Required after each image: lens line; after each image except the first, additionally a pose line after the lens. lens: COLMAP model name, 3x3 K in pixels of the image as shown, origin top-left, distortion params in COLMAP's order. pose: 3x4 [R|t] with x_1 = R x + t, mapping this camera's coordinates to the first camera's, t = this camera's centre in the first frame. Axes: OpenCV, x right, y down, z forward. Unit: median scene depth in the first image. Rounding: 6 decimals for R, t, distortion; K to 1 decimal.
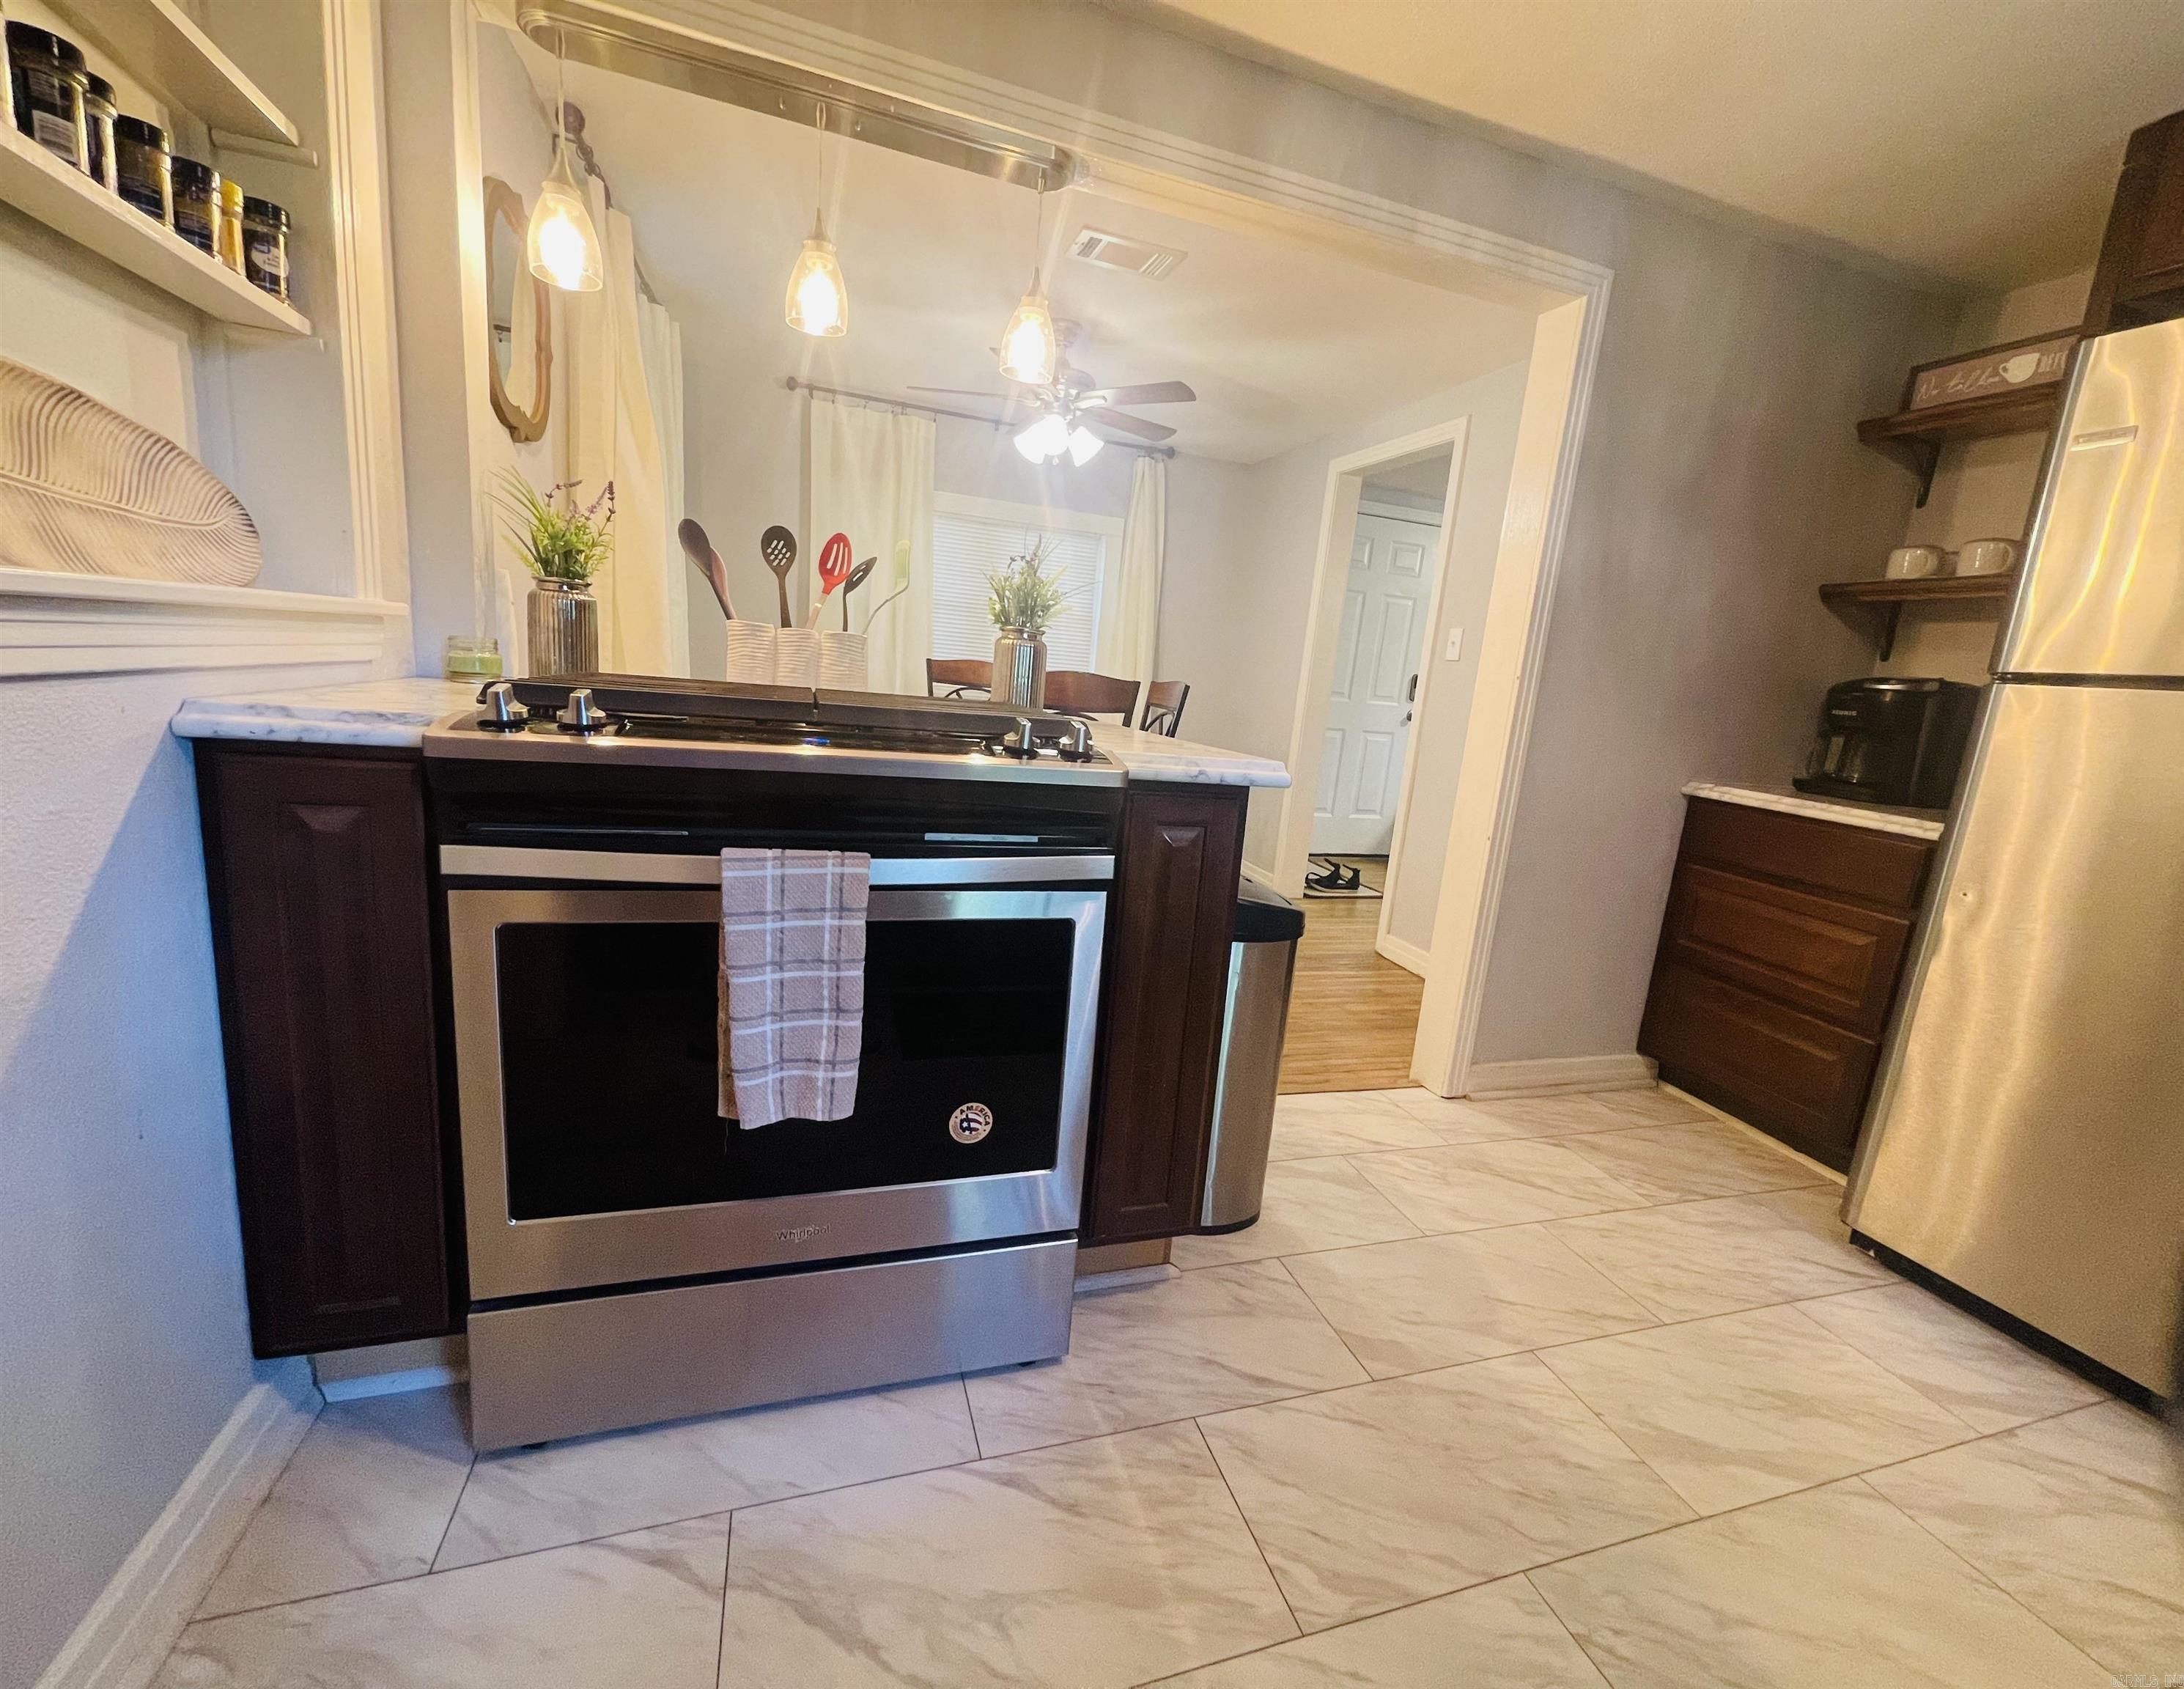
lens RADIAL K [[929.1, 0, 1121.5], [0, 929.1, 864.1], [0, 0, 1]] dist [0.001359, 0.000605]
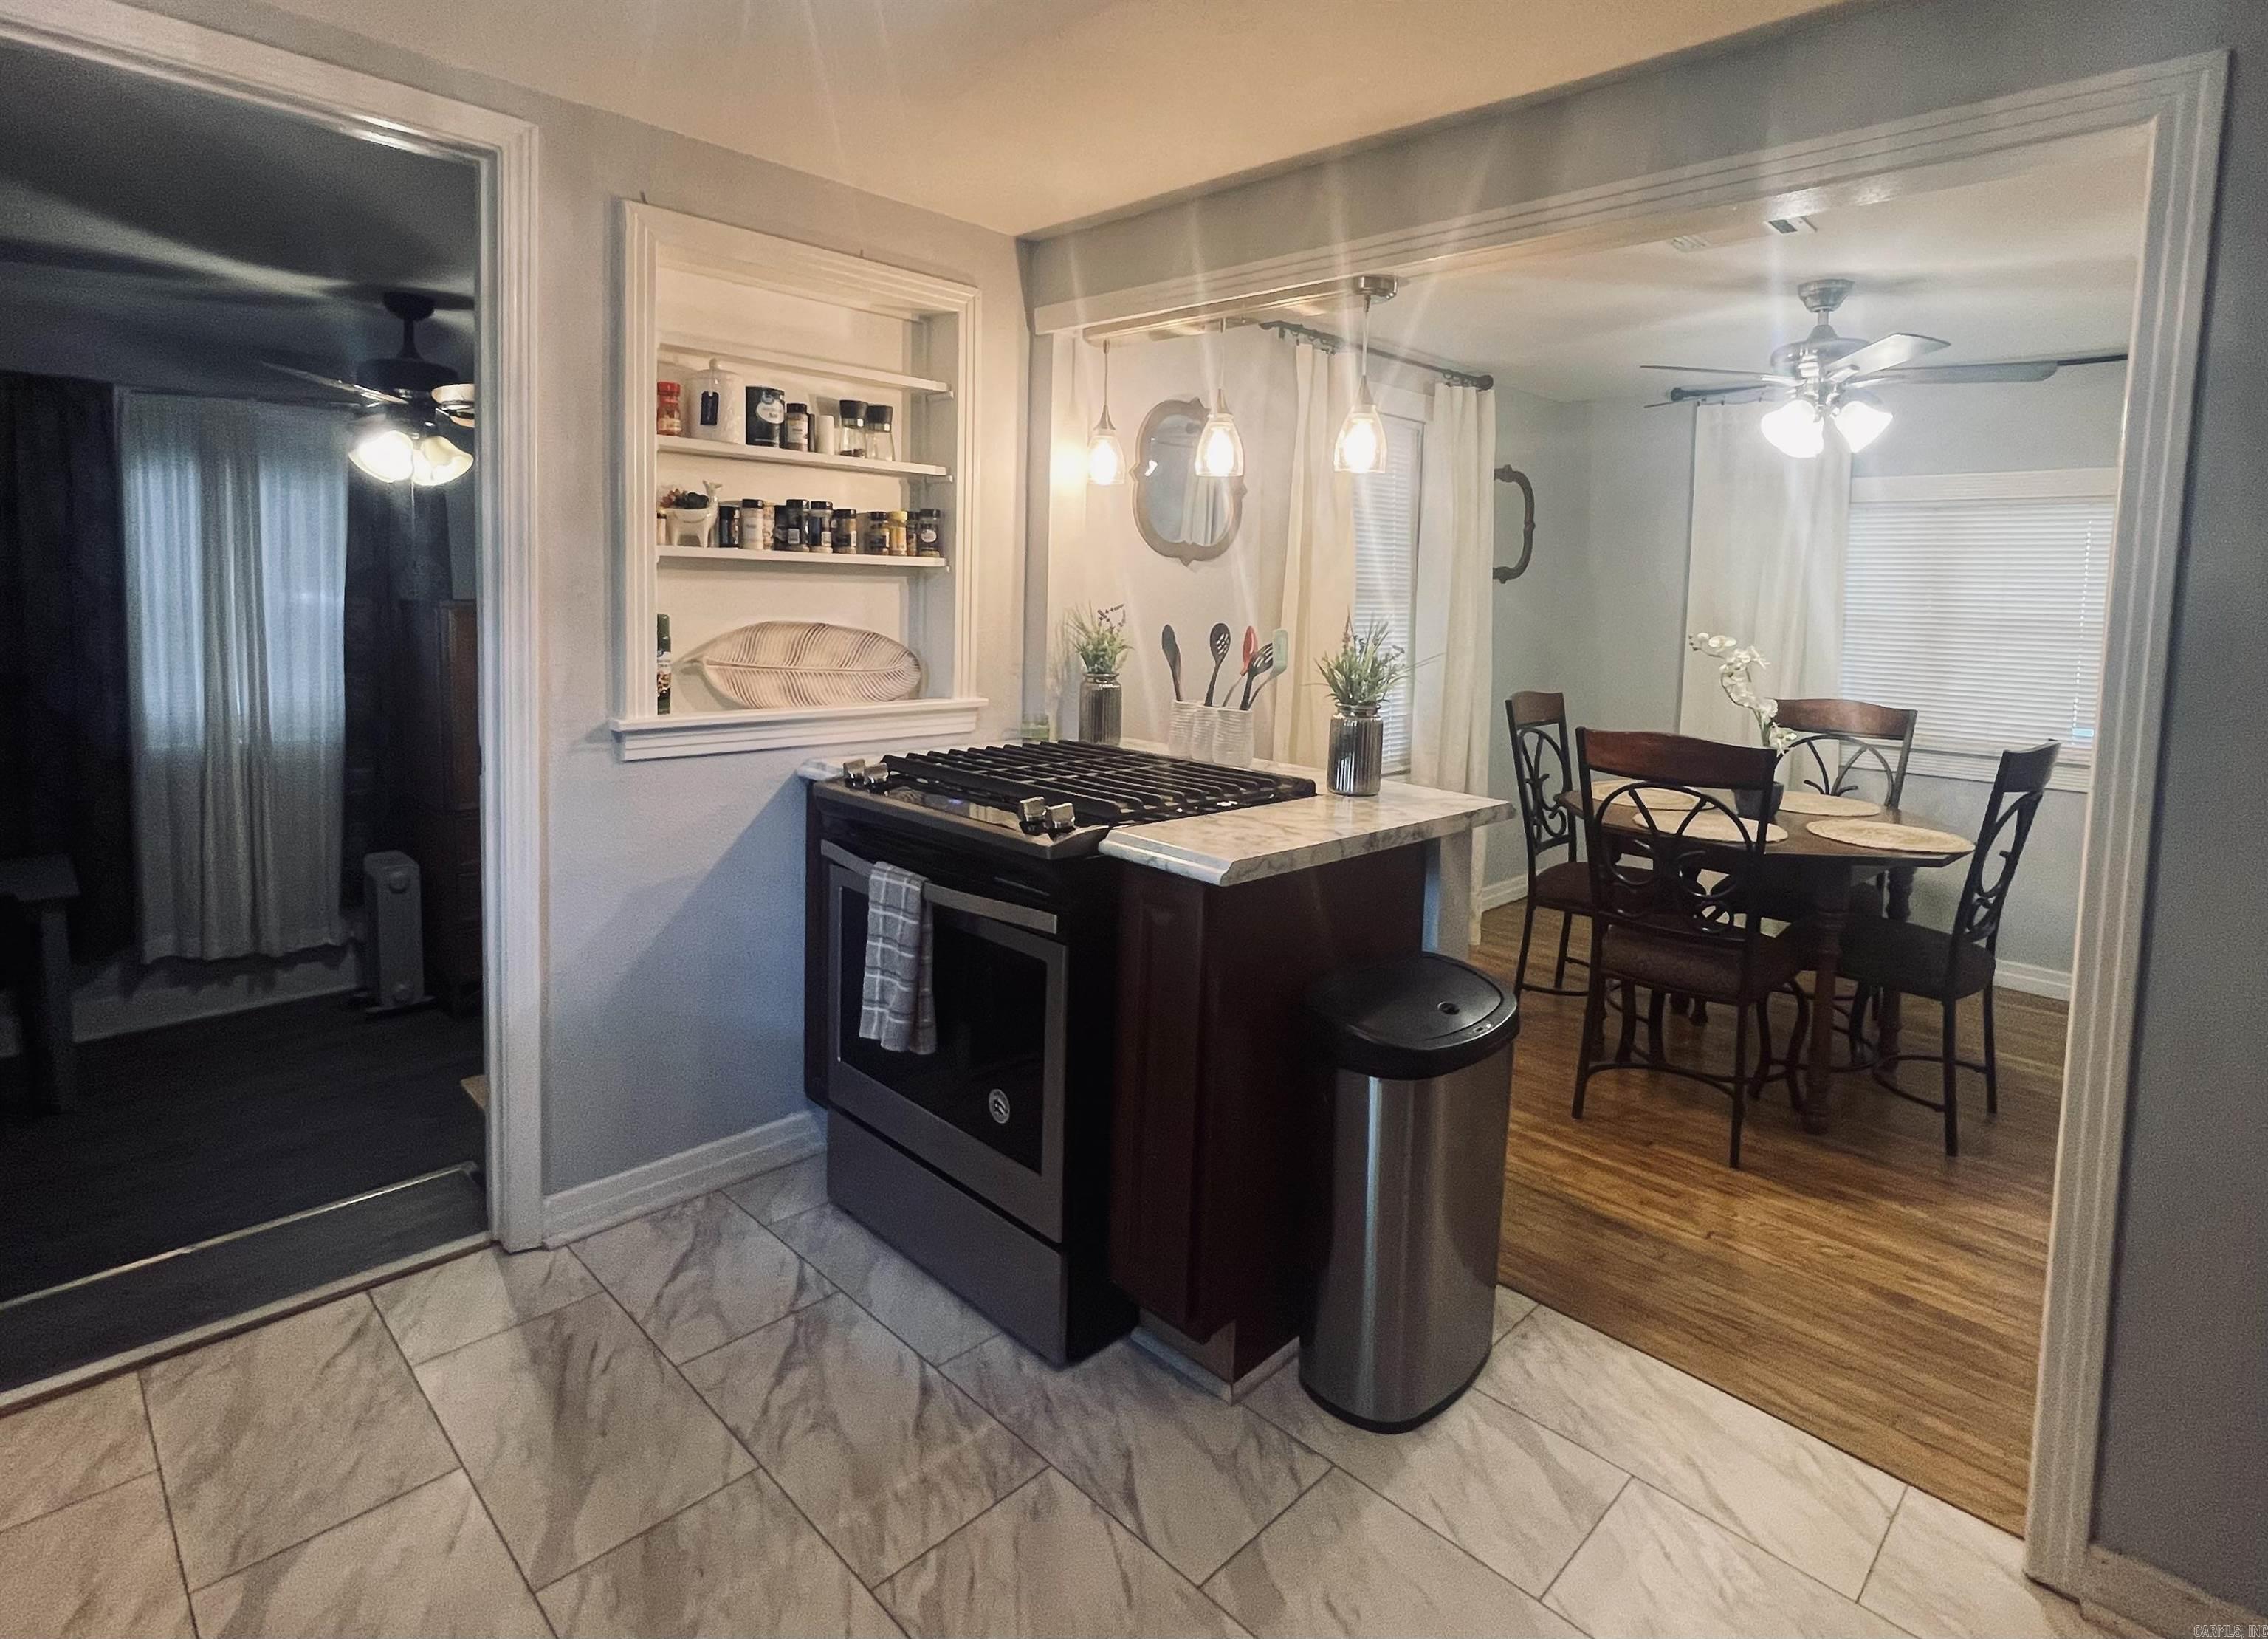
lens RADIAL K [[1147.4, 0, 1139.3], [0, 1147.4, 695.8], [0, 0, 1]] dist [0.000898, 0.000655]
pose [[0.445771, 0.002131, -0.895144, 1.392513], [-0.167394, 0.982555, -0.081021, -0.189543], [0.879356, 0.185959, 0.438351, 0.381438]]
